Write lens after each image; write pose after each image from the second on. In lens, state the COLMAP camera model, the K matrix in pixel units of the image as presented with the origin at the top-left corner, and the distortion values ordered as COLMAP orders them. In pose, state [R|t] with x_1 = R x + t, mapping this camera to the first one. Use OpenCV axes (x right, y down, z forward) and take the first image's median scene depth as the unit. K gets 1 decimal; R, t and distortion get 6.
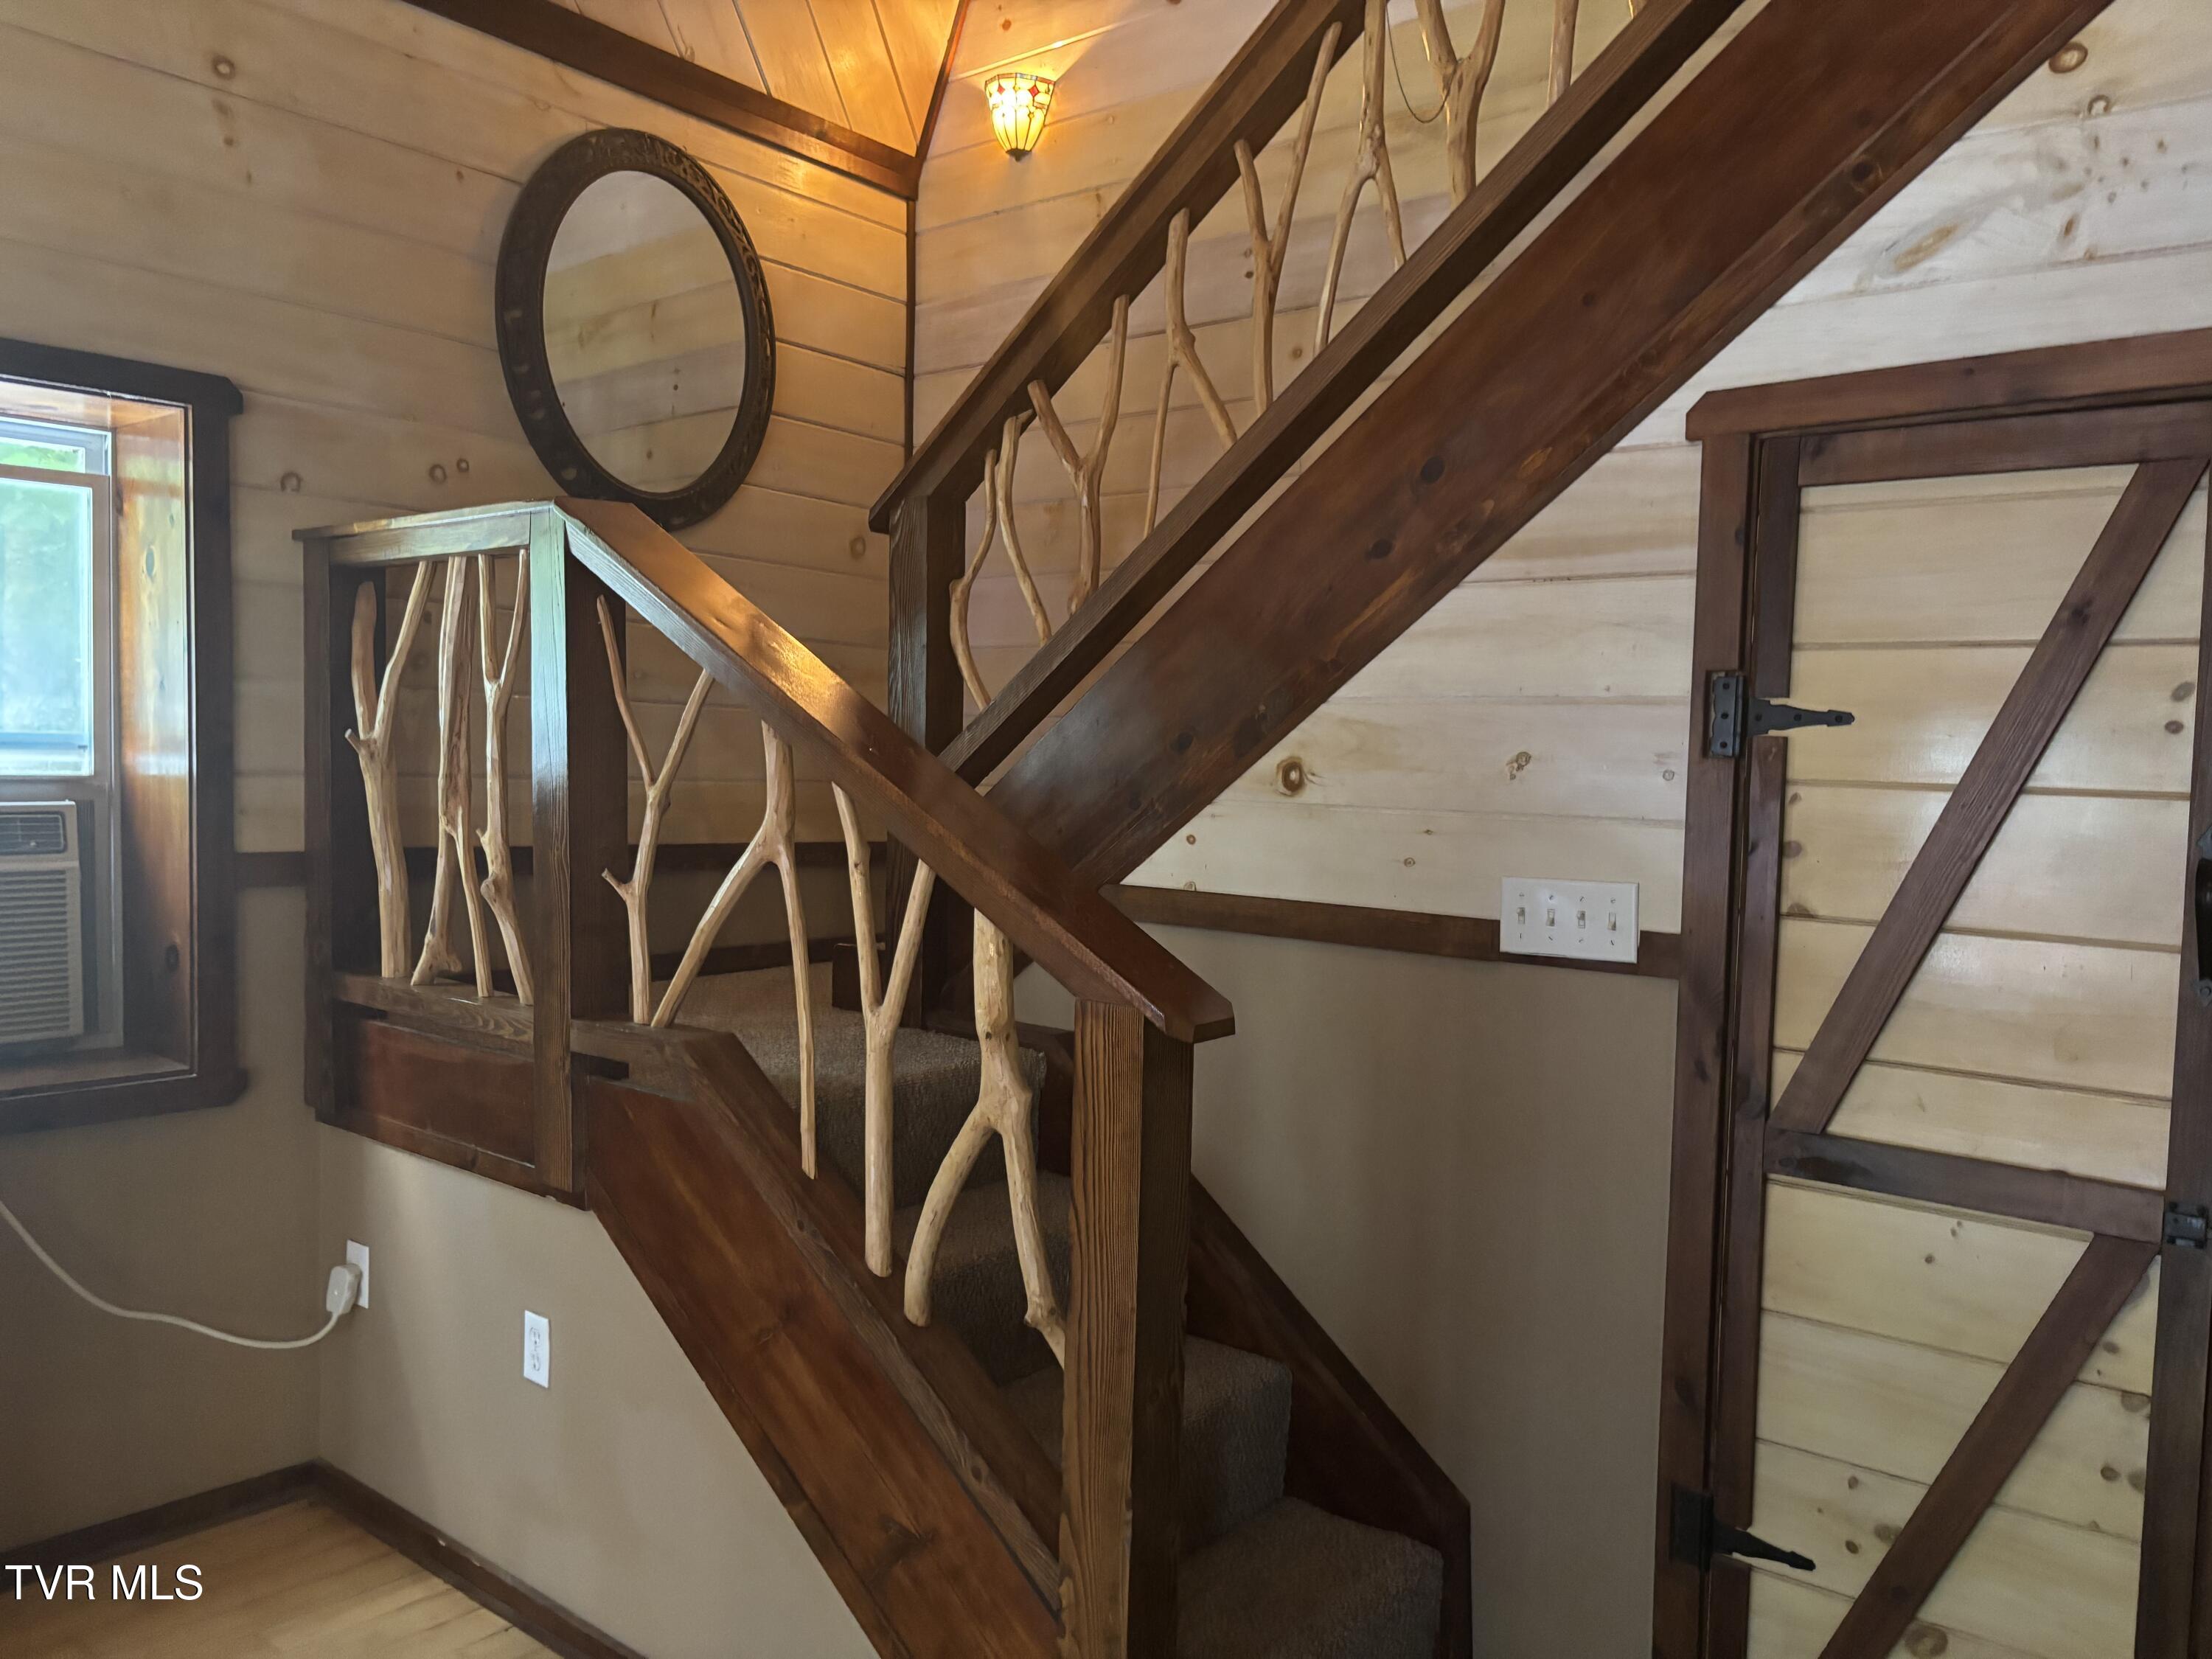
lens RADIAL K [[1662.6, 0, 1088.8], [0, 1662.6, 835.9], [0, 0, 1]] dist [0.051564, -0.062114]
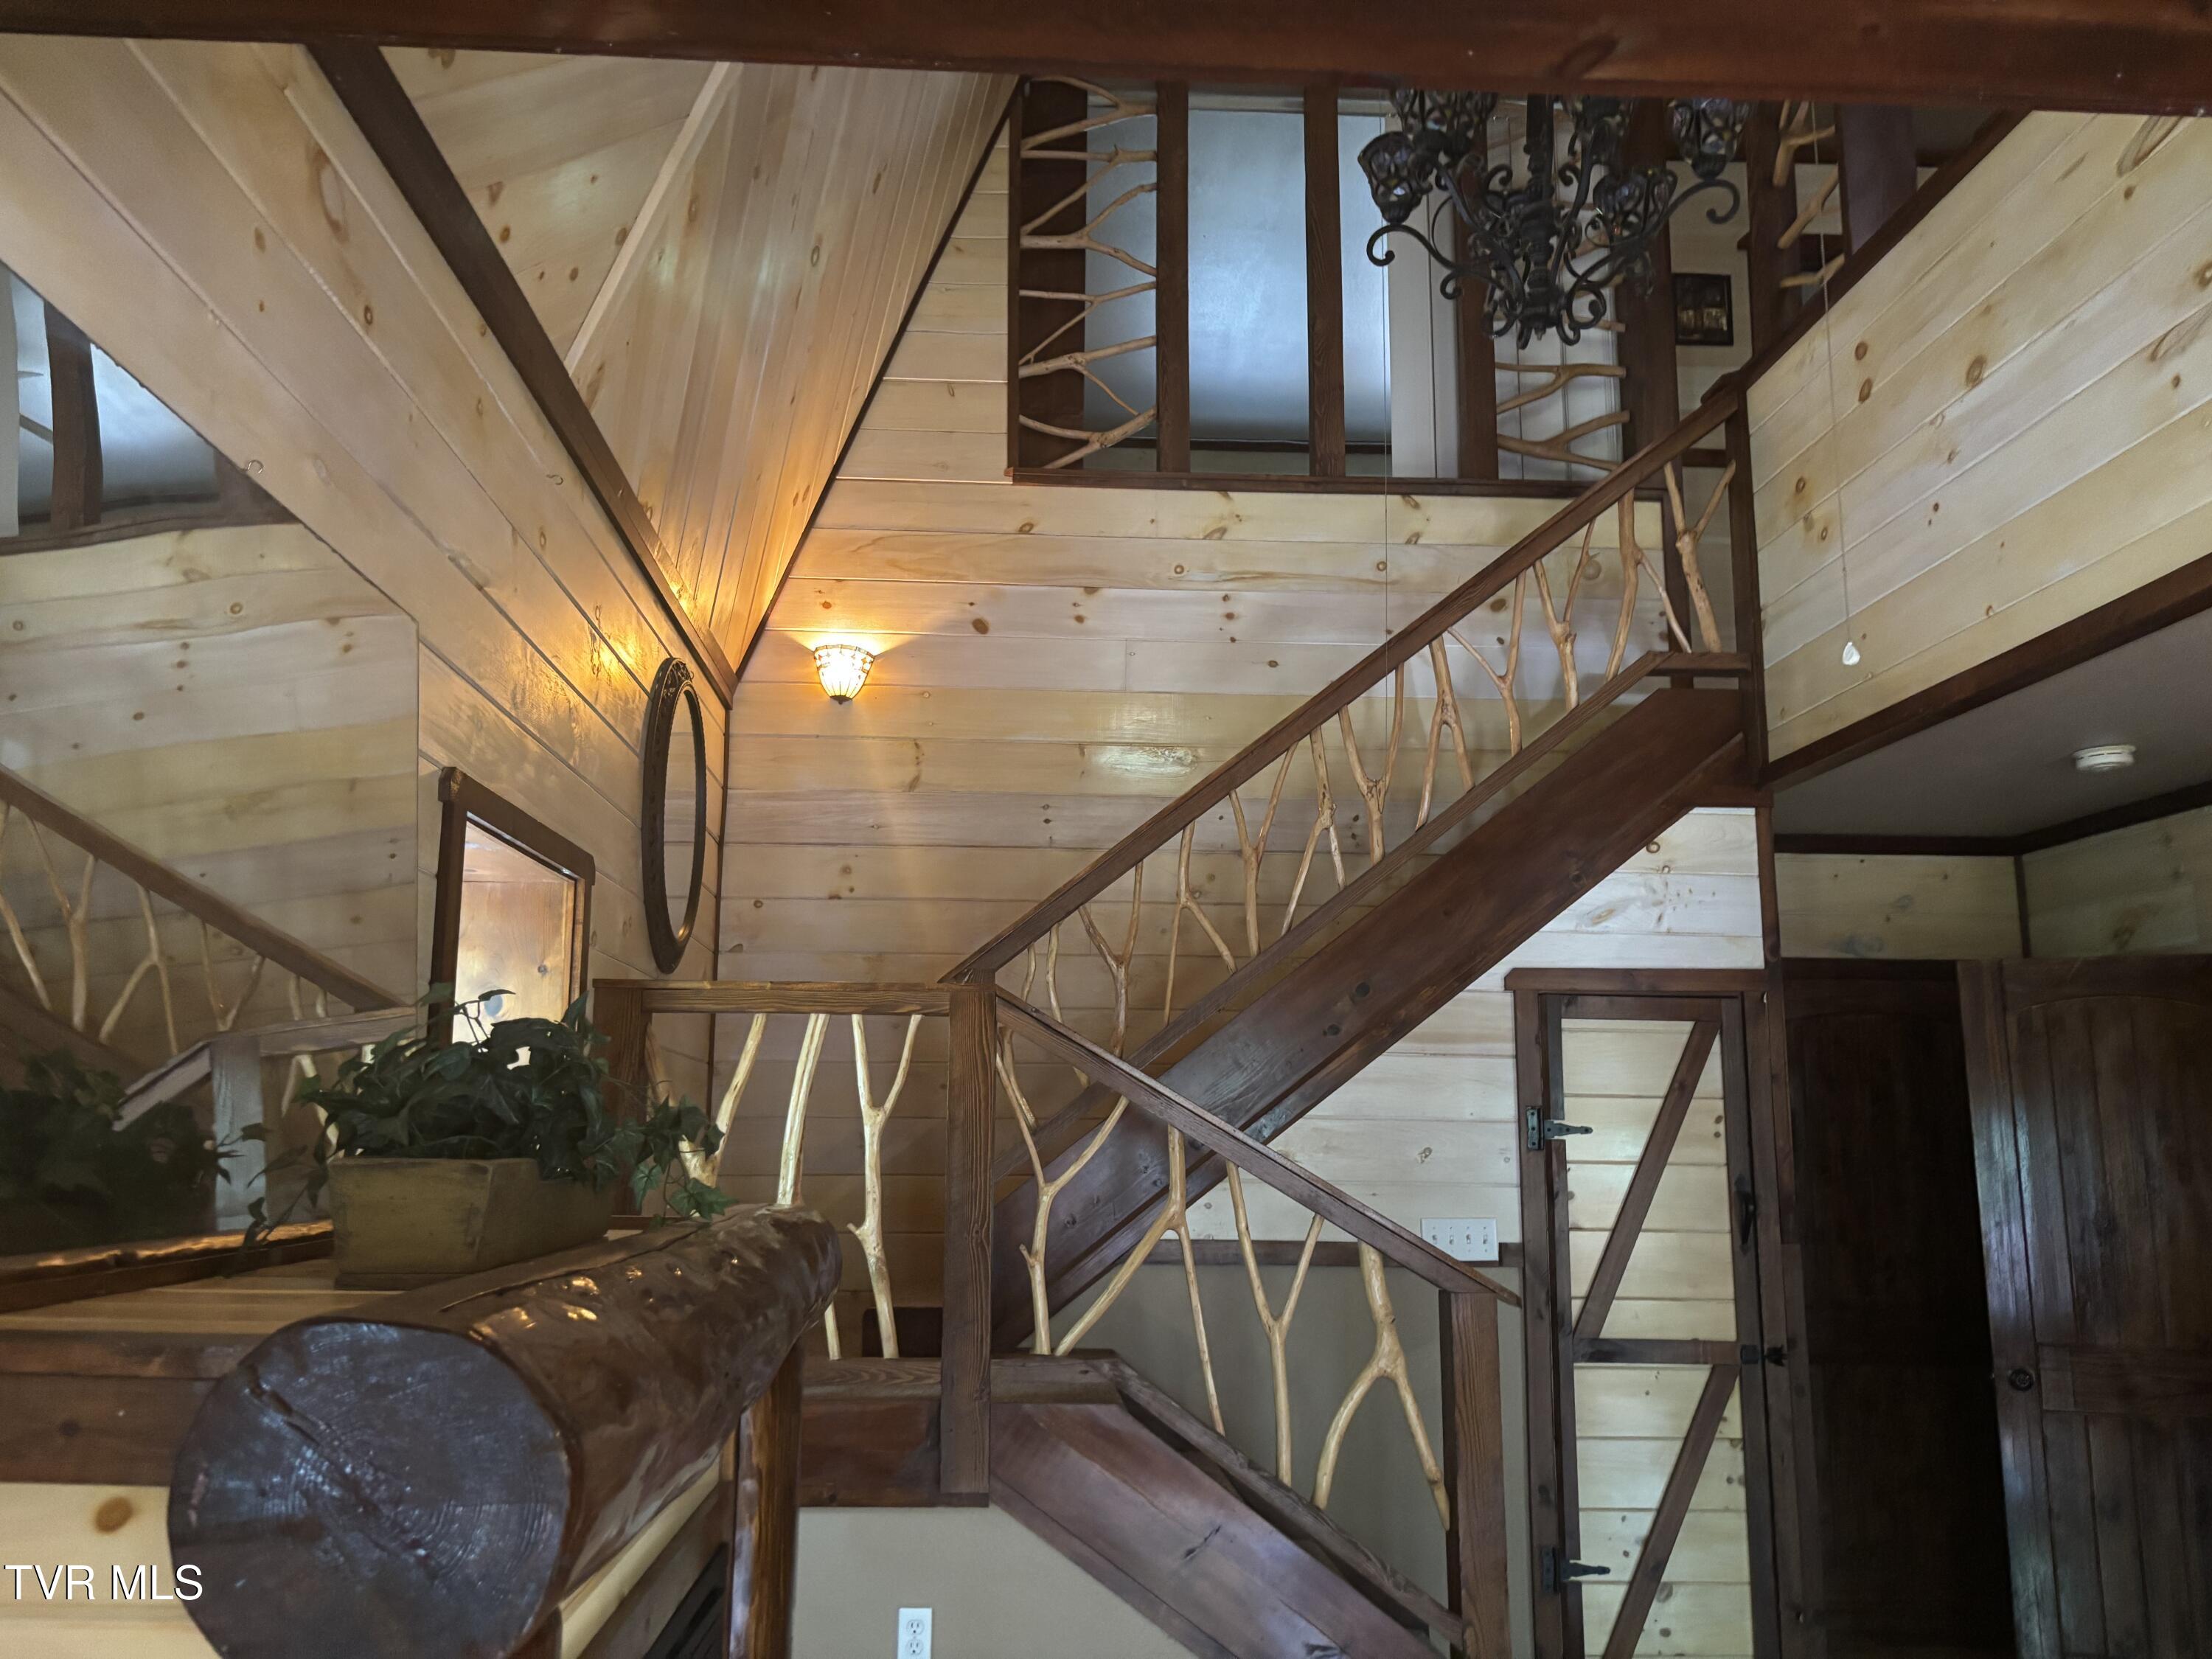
lens RADIAL K [[1662.6, 0, 1070.6], [0, 1662.6, 858.9], [0, 0, 1]] dist [0.051564, -0.062114]
pose [[0.738505, 0.095034, 0.667517, -1.416982], [0.044049, 0.981102, -0.188413, -0.037093], [-0.672807, 0.168547, 0.720363, -0.122805]]
